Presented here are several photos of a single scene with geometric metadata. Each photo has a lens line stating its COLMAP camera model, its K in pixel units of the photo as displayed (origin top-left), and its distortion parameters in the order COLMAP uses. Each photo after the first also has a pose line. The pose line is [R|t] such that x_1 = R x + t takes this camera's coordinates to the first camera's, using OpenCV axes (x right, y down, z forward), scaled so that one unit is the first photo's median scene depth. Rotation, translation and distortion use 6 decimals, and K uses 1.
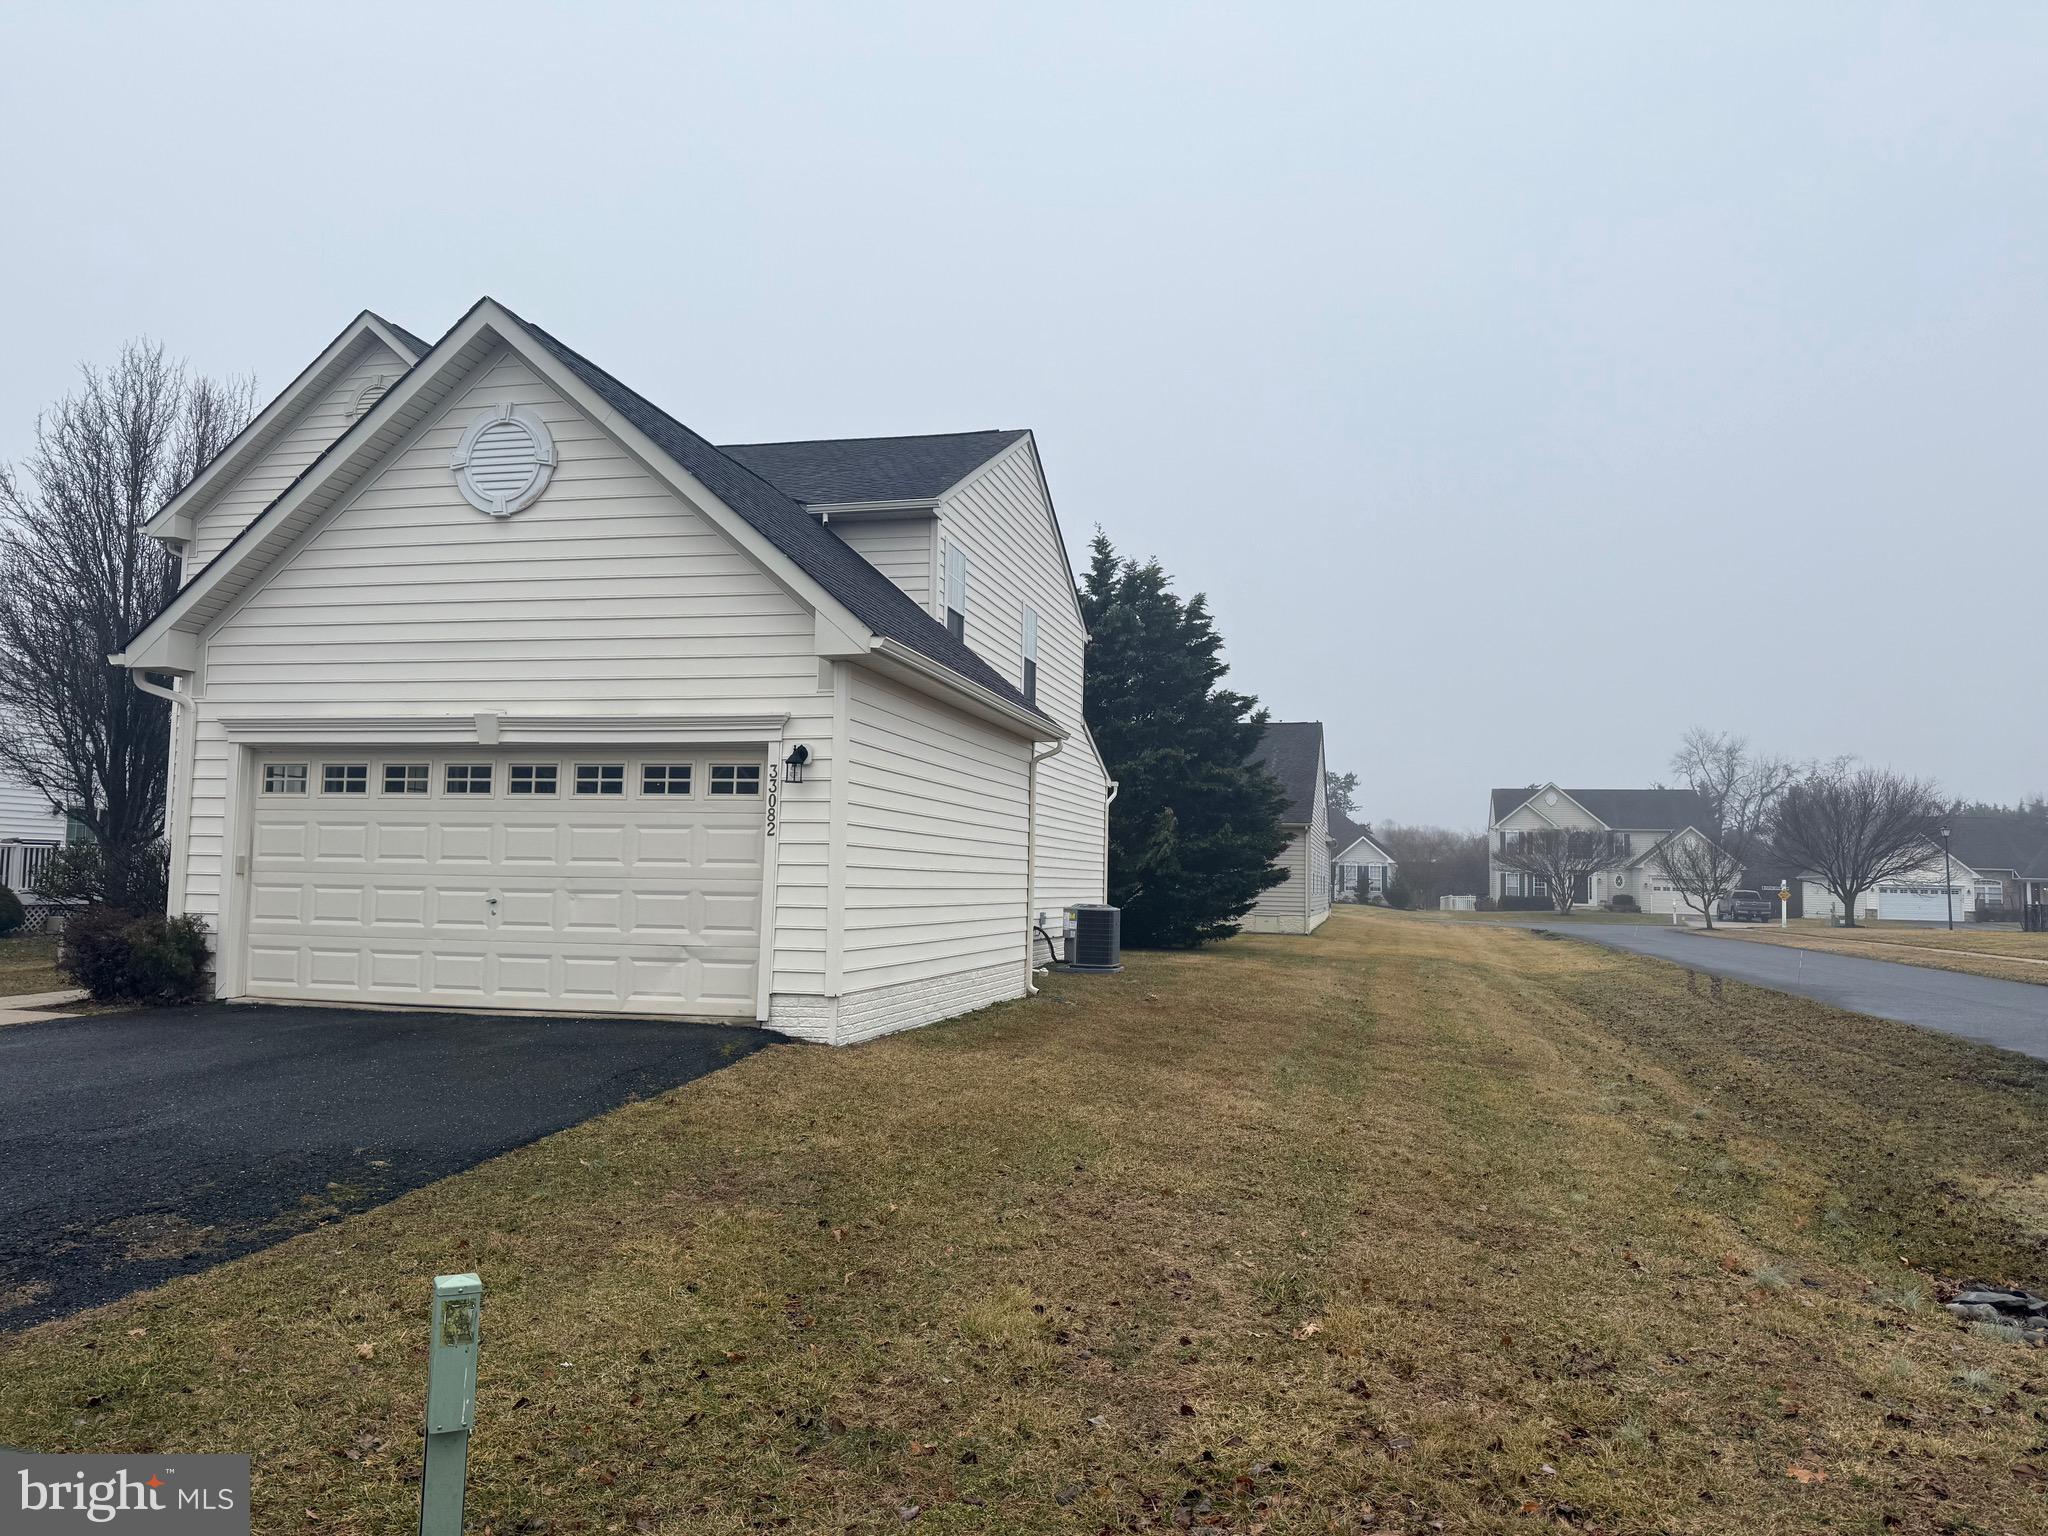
lens RADIAL K [[1418.9, 0, 1024.0], [0, 1418.9, 768.0], [0, 0, 1]] dist [-0.027646, 0.017303]
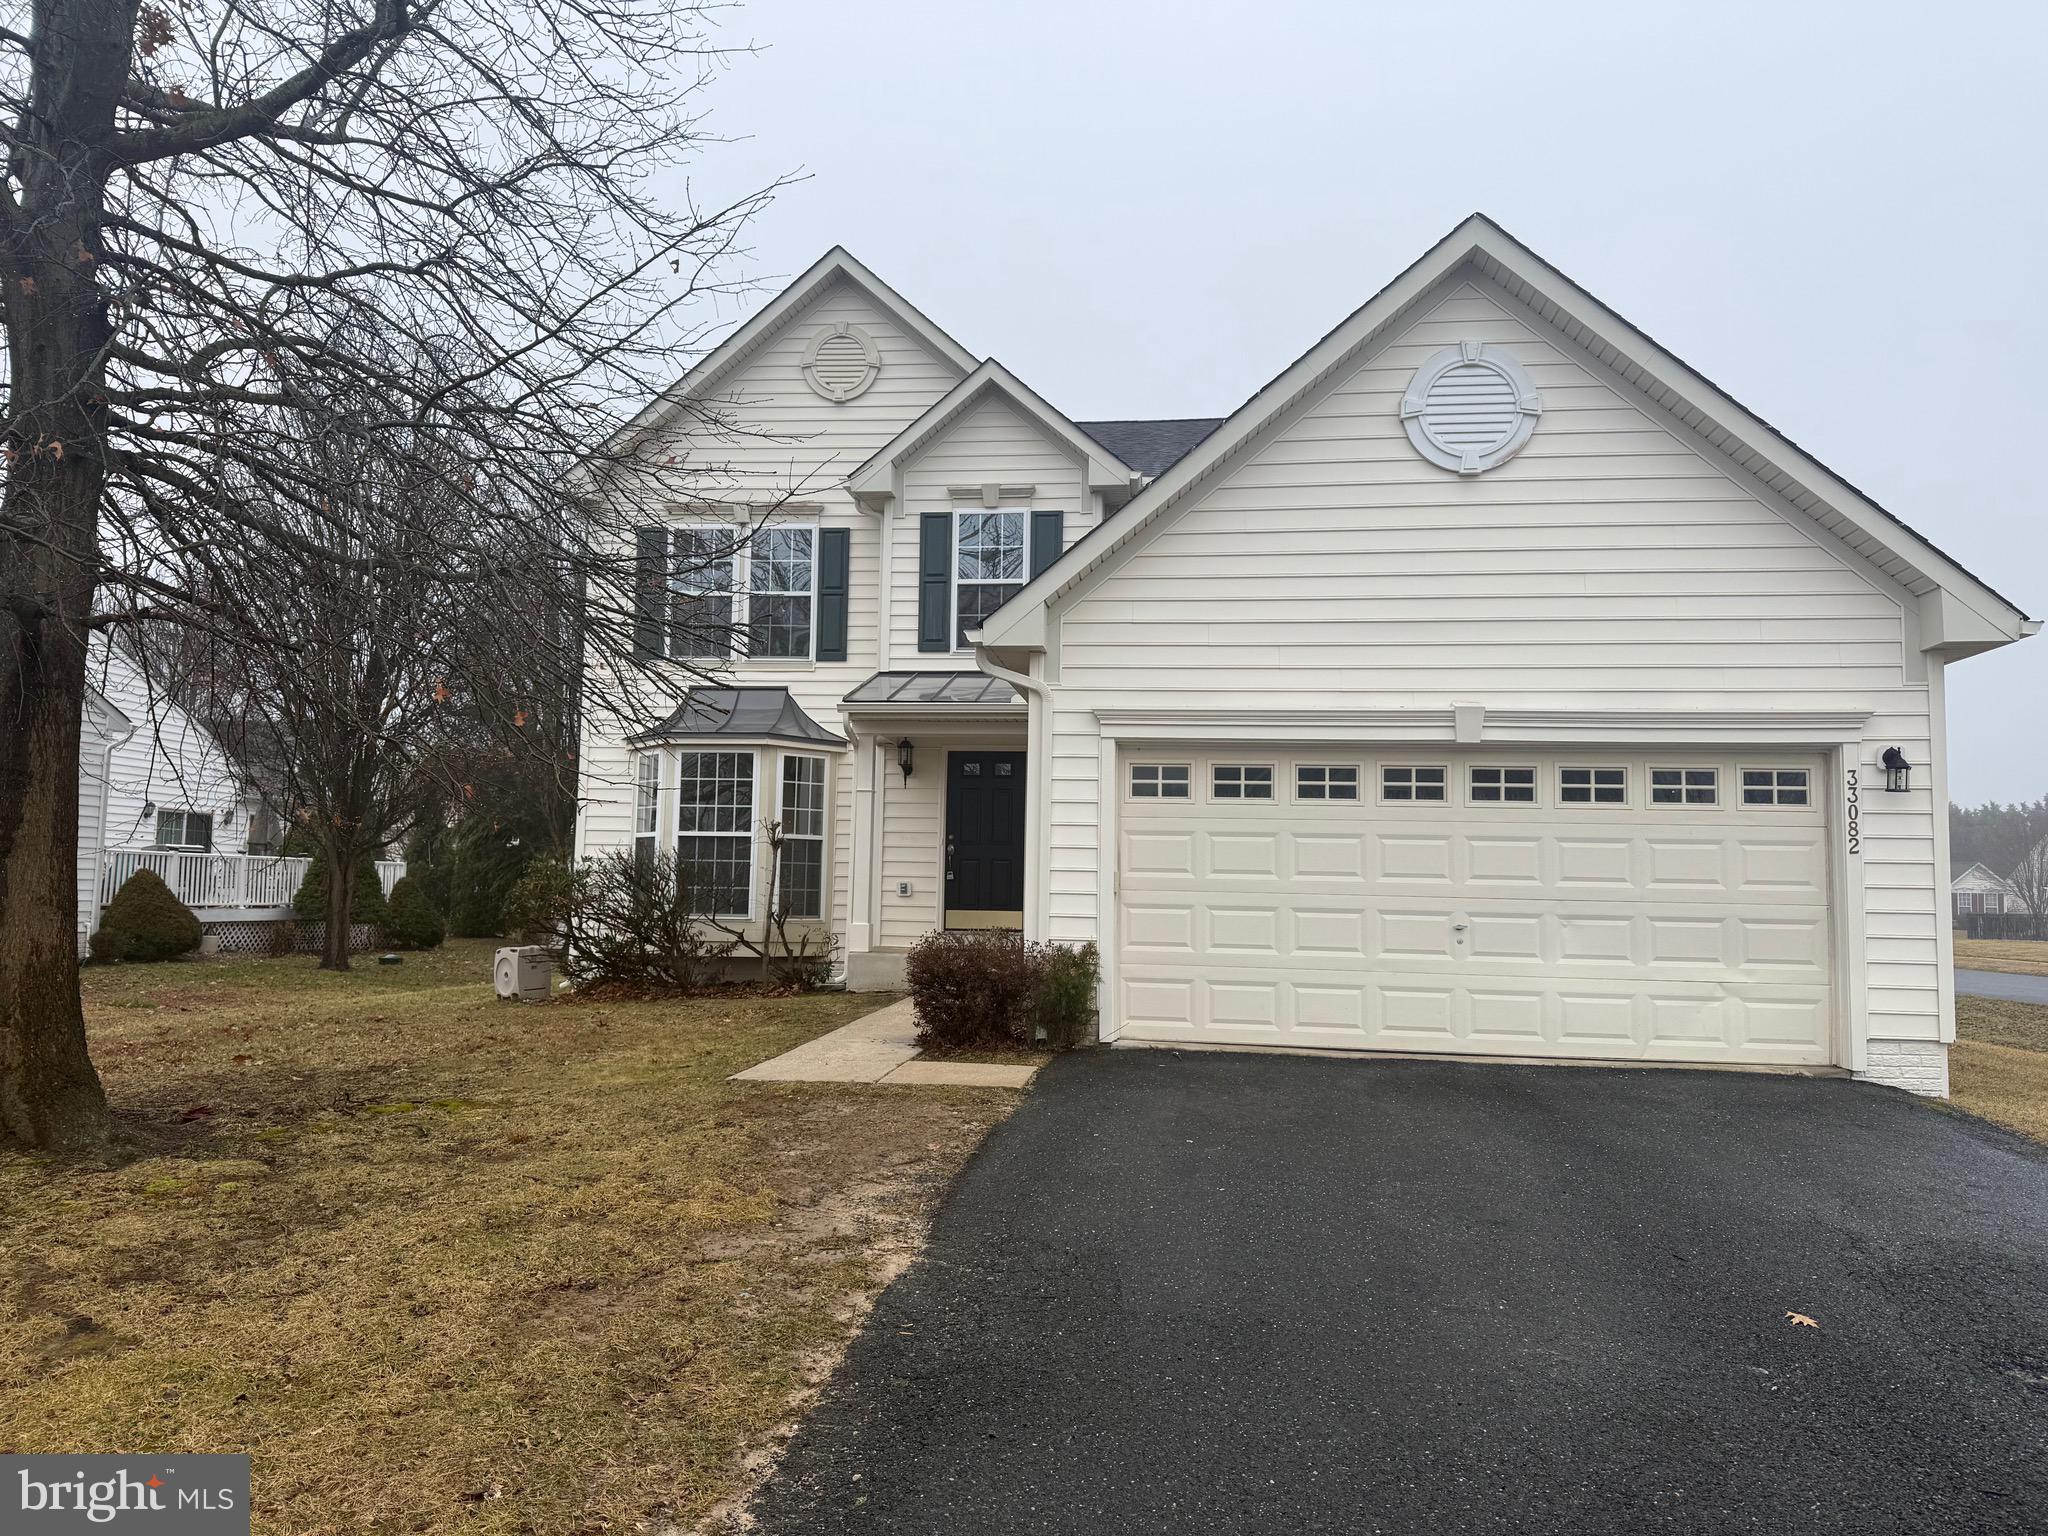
lens RADIAL K [[1476.2, 0, 1024.0], [0, 1476.2, 768.0], [0, 0, 1]] dist [0.001047, -0.000053]
pose [[0.999153, 0.008854, 0.040196, -0.753682], [-0.008891, 0.999960, 0.000742, 0.000049], [-0.040188, -0.001099, 0.999192, 0.139450]]
